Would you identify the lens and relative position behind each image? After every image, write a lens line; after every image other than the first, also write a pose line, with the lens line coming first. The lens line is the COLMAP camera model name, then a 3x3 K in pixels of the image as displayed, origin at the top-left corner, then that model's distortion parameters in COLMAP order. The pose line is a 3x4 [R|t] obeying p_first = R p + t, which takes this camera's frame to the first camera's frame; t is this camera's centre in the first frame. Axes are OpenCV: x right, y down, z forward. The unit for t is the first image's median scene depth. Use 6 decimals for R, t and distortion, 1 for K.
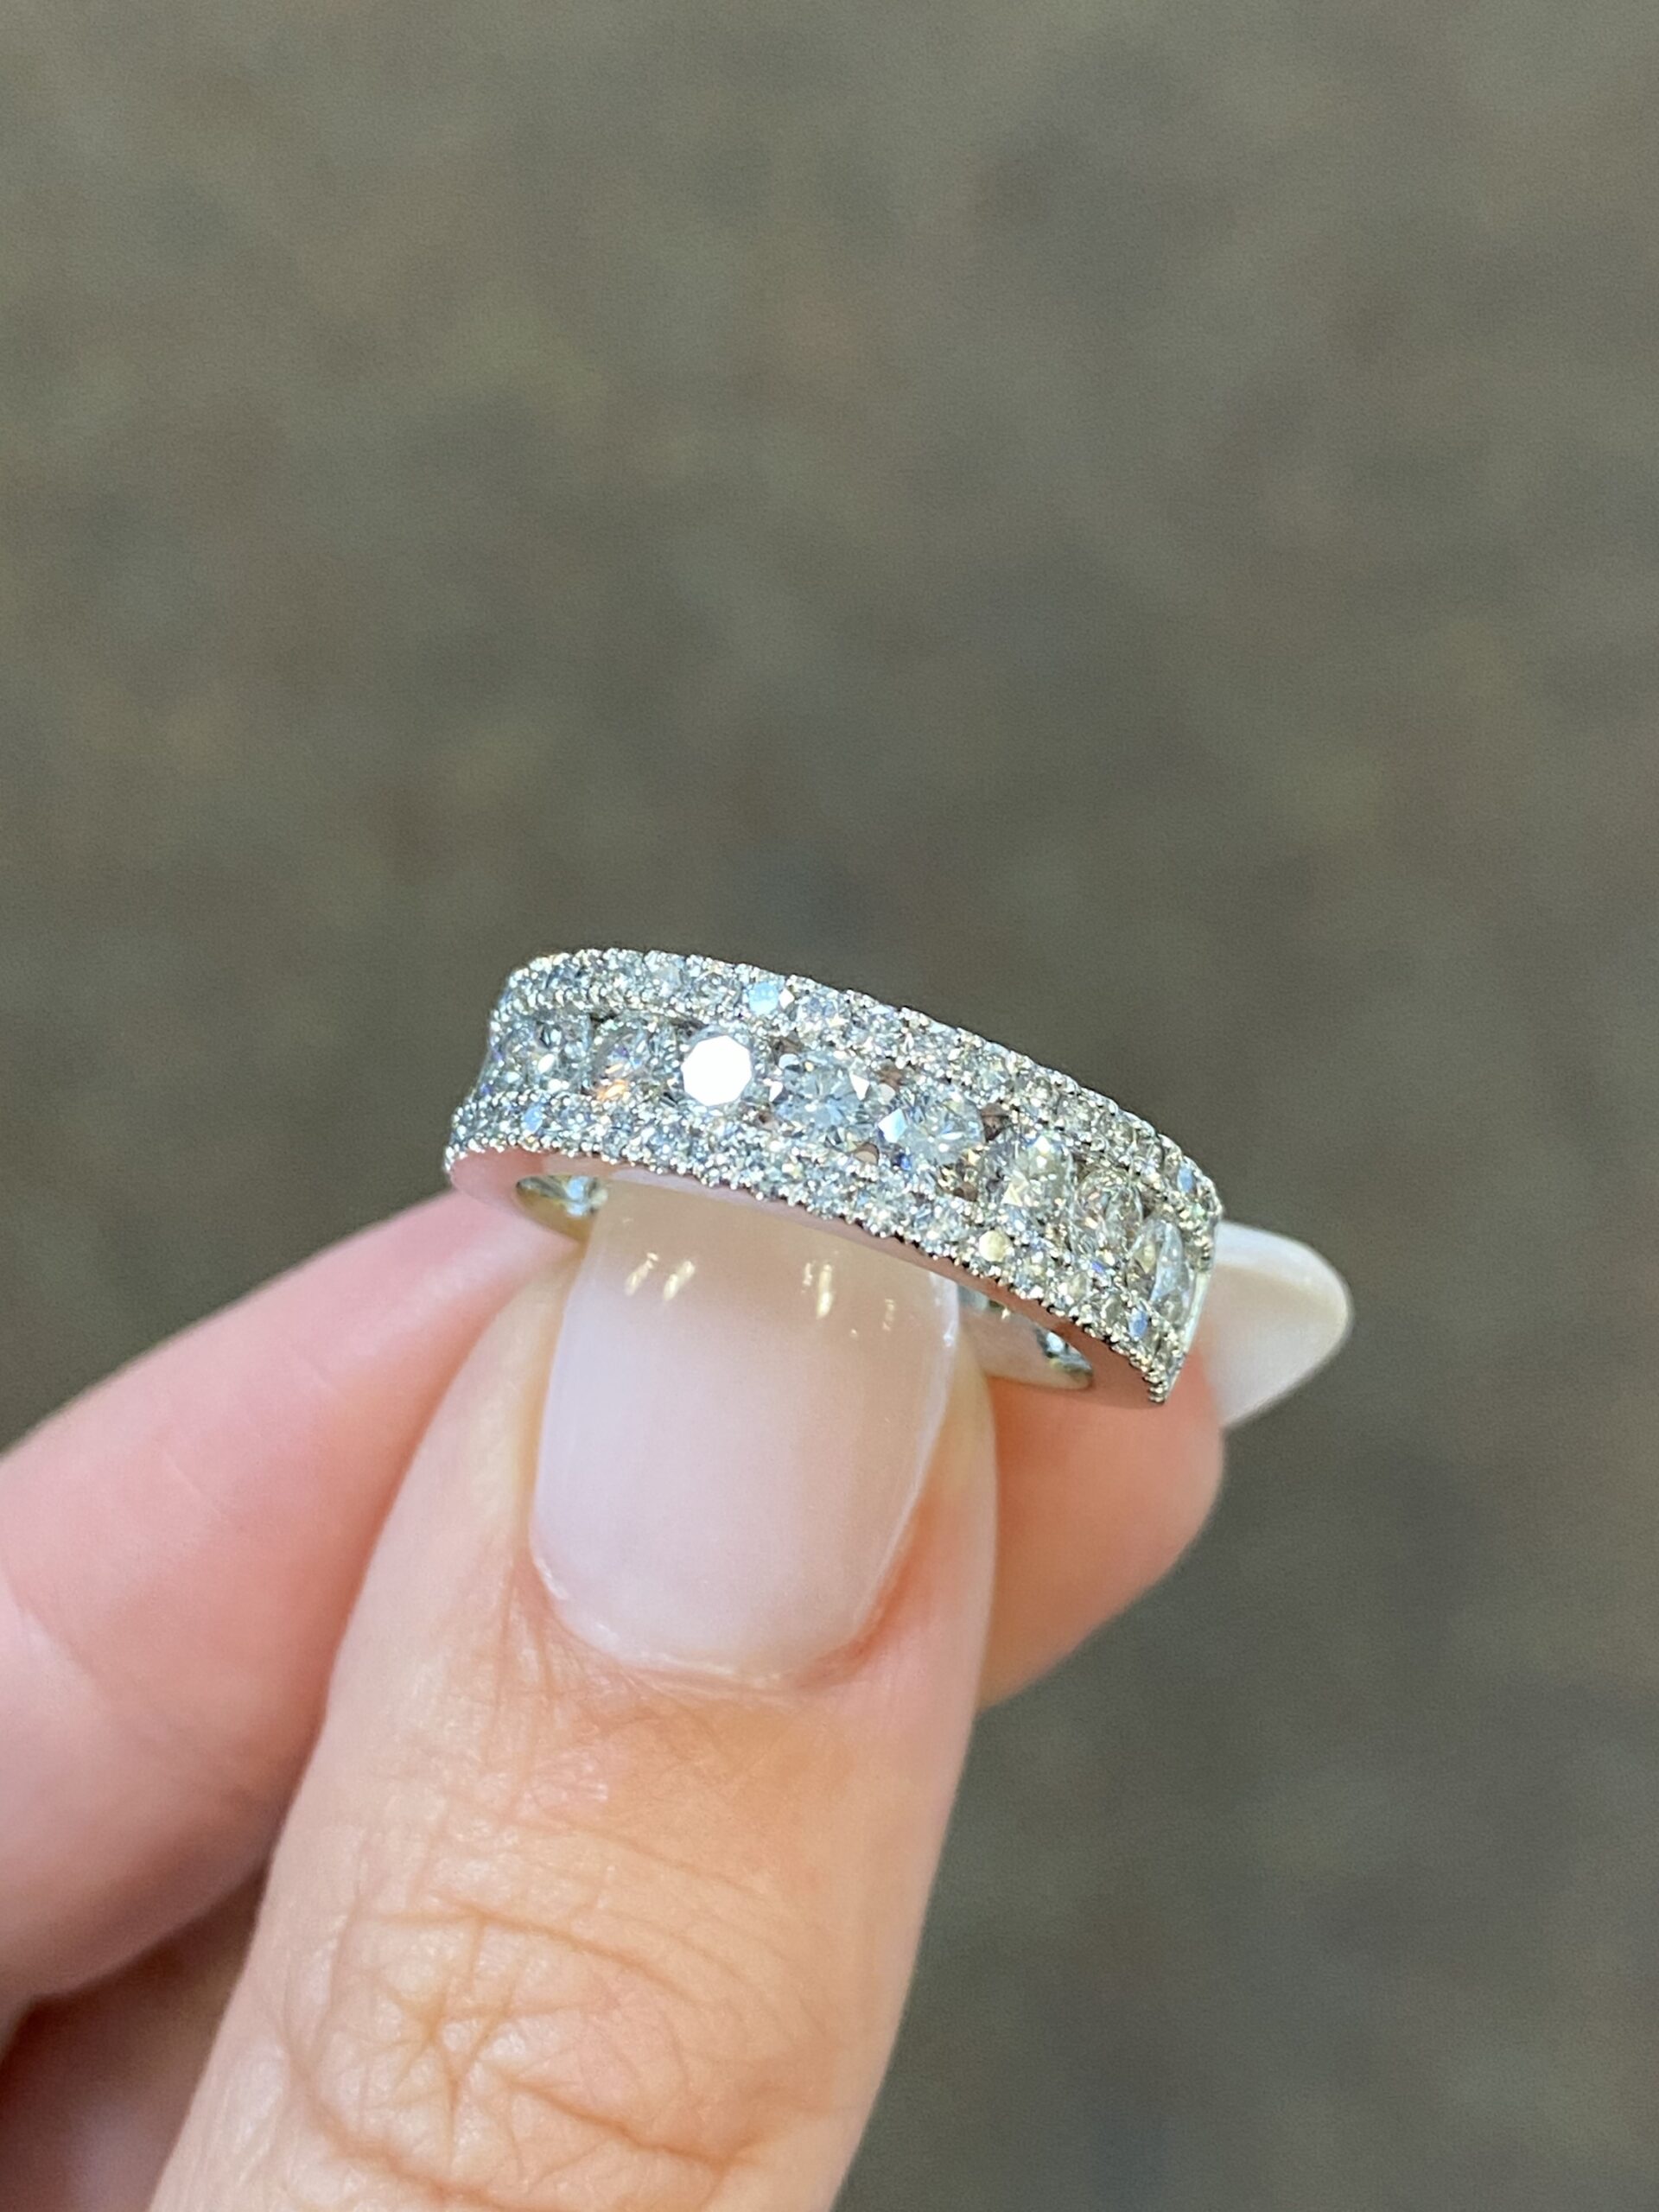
lens RADIAL K [[3347.6, 0, 822.8], [0, 3347.6, 1093.7], [0, 0, 1]] dist [0.277543, 0.000000]
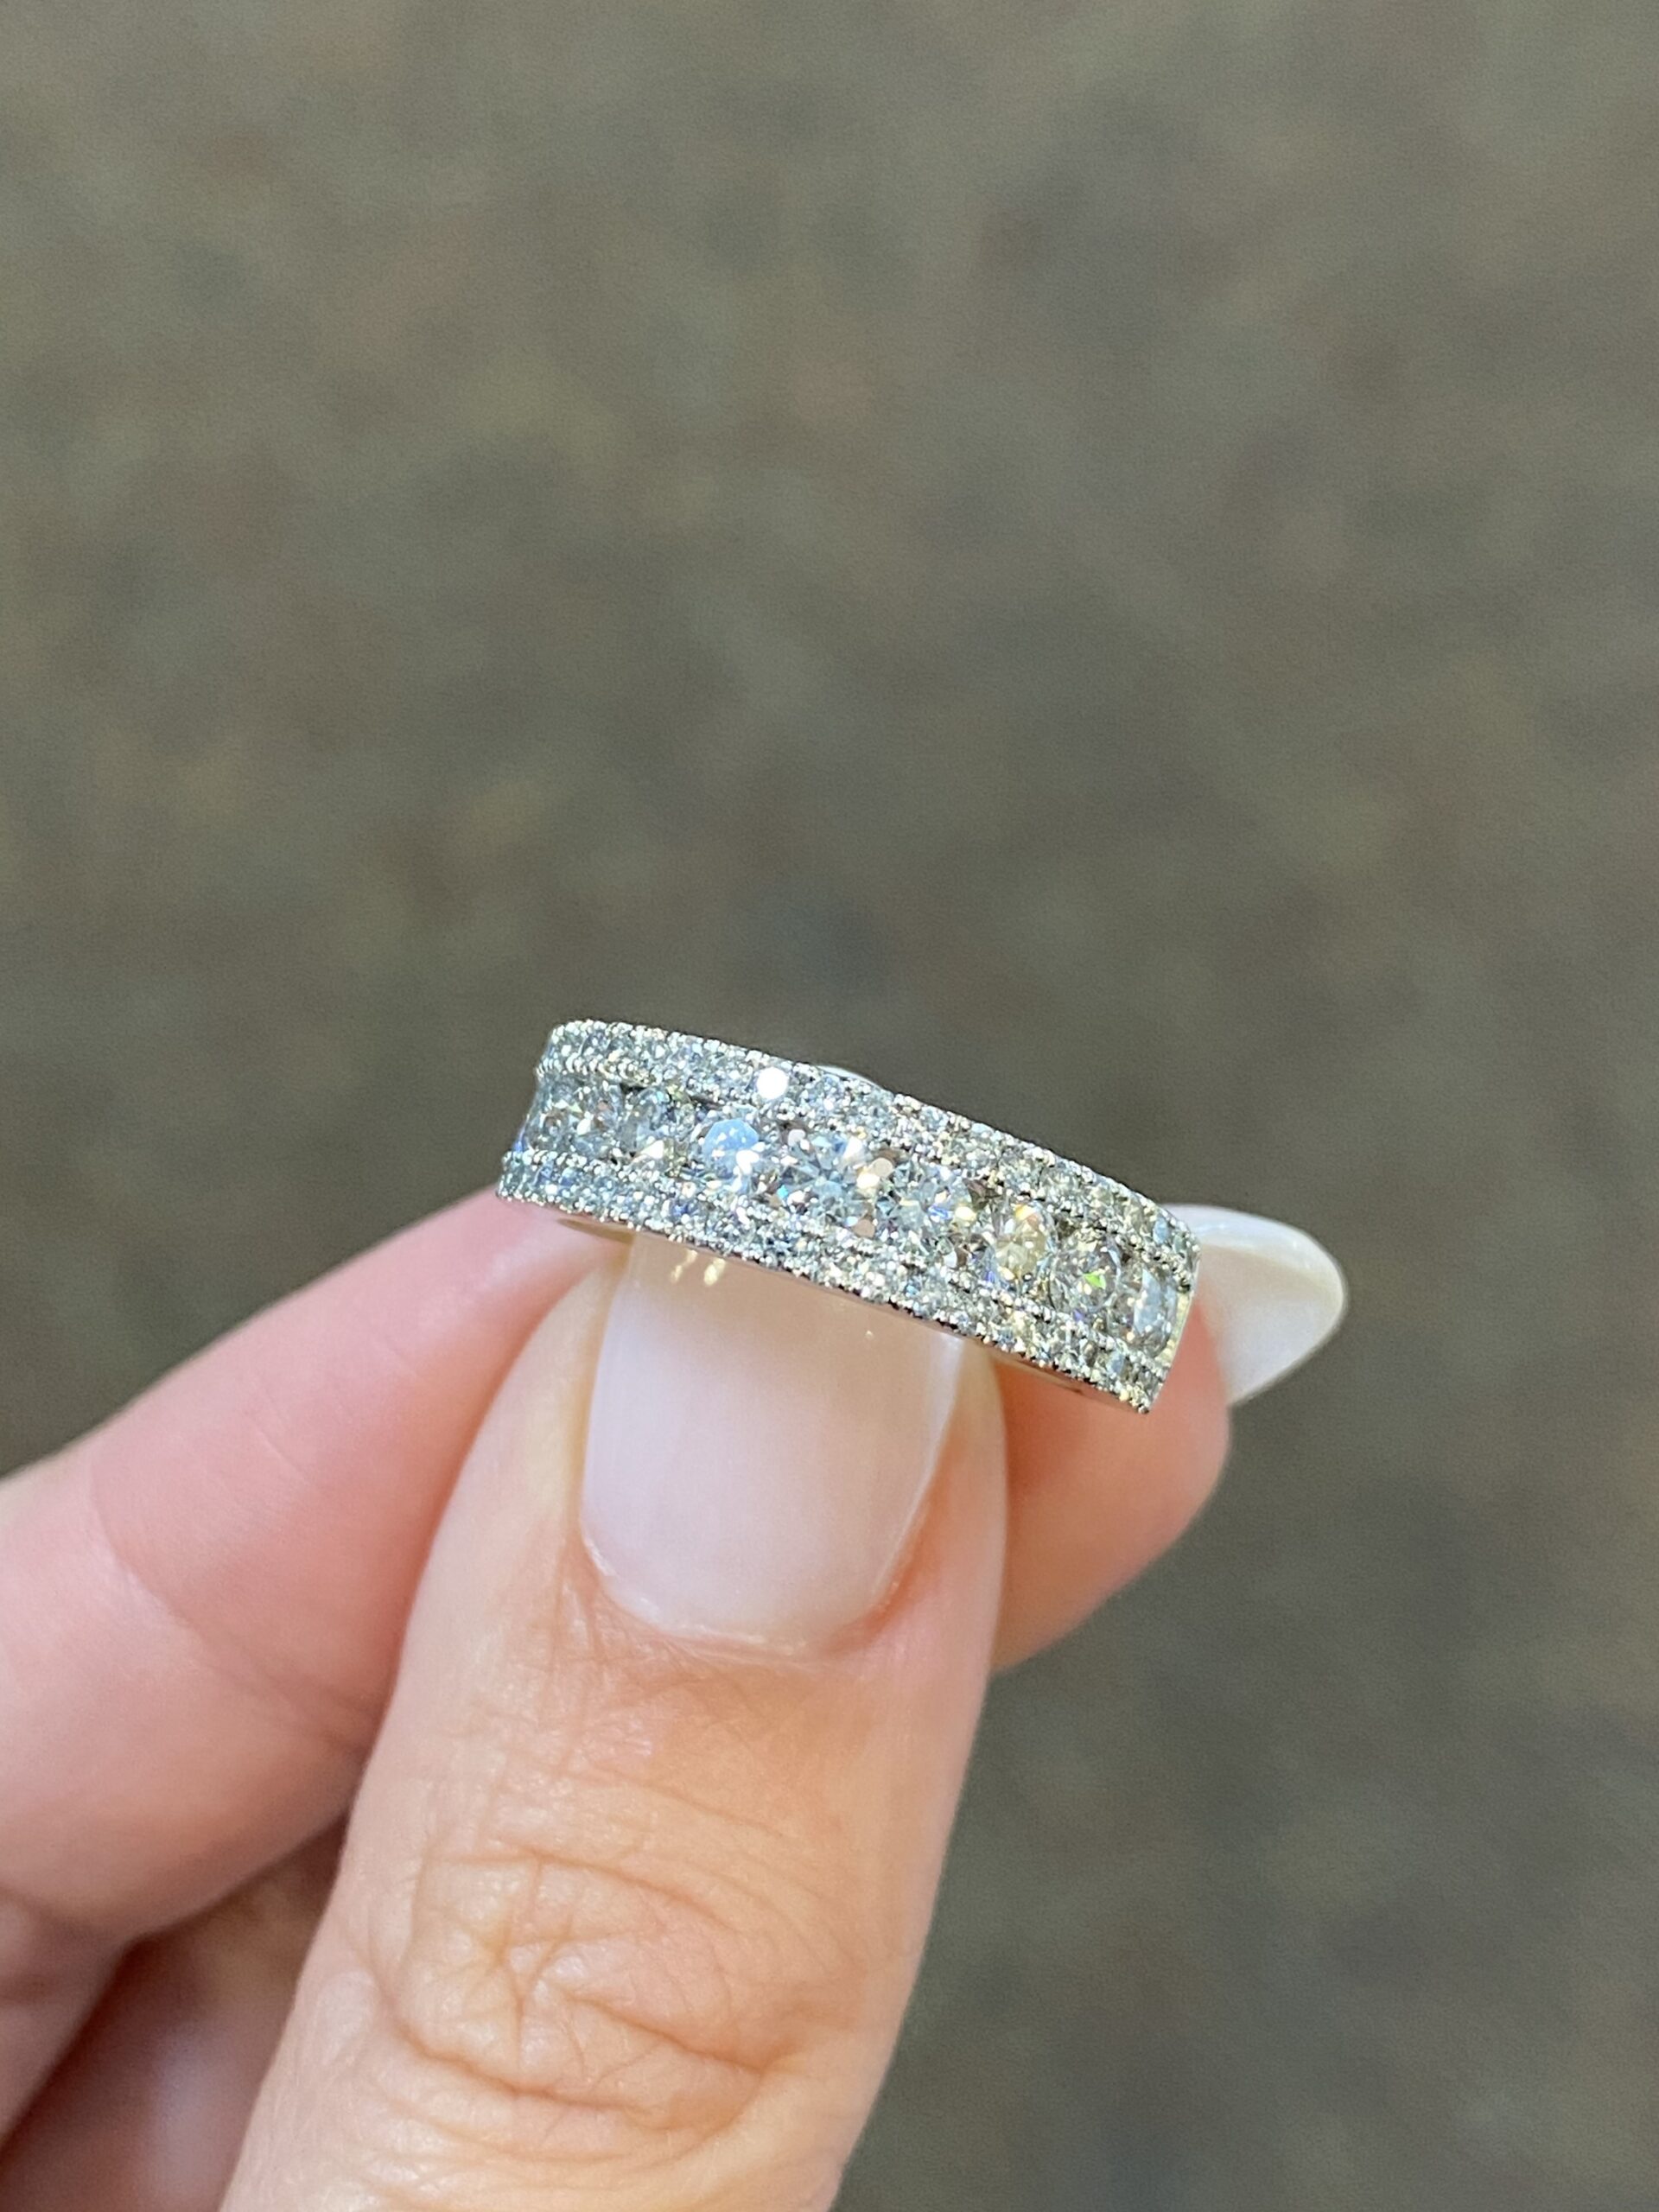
lens RADIAL K [[3347.6, 0, 828.9], [0, 3347.6, 1107.1], [0, 0, 1]] dist [0.277543, 0.000000]
pose [[0.999962, -0.008420, -0.002384, -0.001448], [0.008402, 0.999934, -0.007809, 0.006170], [0.002450, 0.007789, 0.999967, -0.101506]]
